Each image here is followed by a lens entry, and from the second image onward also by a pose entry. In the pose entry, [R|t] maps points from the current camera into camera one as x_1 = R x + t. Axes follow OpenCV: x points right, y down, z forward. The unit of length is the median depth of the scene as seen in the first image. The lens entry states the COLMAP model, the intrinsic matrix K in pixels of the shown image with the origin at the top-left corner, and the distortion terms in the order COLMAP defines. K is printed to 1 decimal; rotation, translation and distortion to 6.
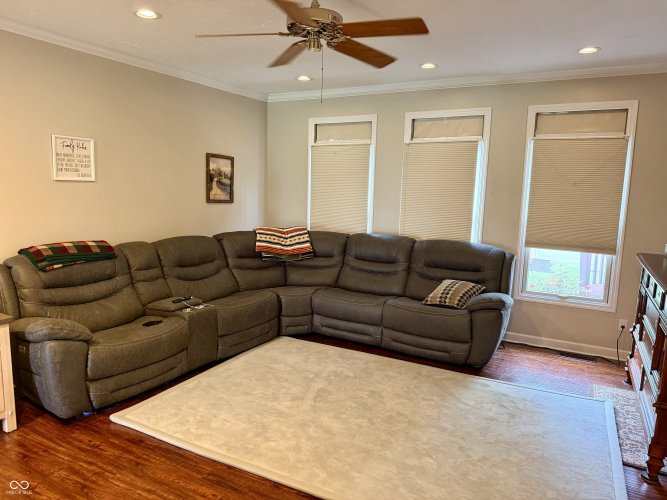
lens RADIAL K [[470.7, 0, 333.4], [0, 470.7, 251.5], [0, 0, 1]] dist [0.025411, -0.006515]
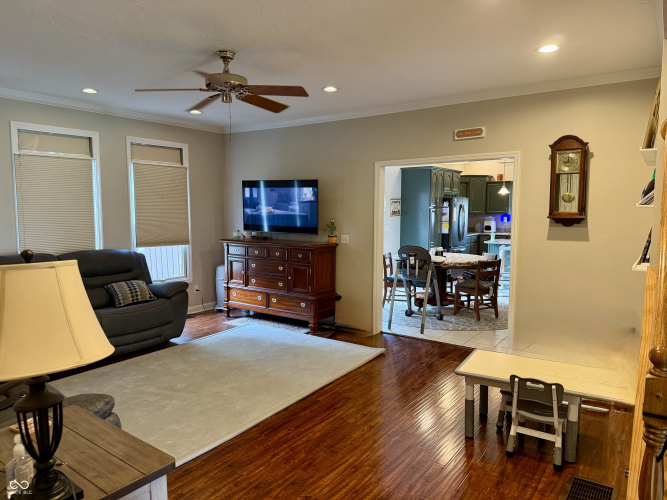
lens RADIAL K [[470.7, 0, 332.3], [0, 470.7, 248.9], [0, 0, 1]] dist [0.025411, -0.006515]
pose [[0.130588, -0.119715, 0.984182, -0.848039], [0.128817, 0.986317, 0.102882, -0.076011], [-0.983032, 0.113344, 0.144223, 0.338327]]
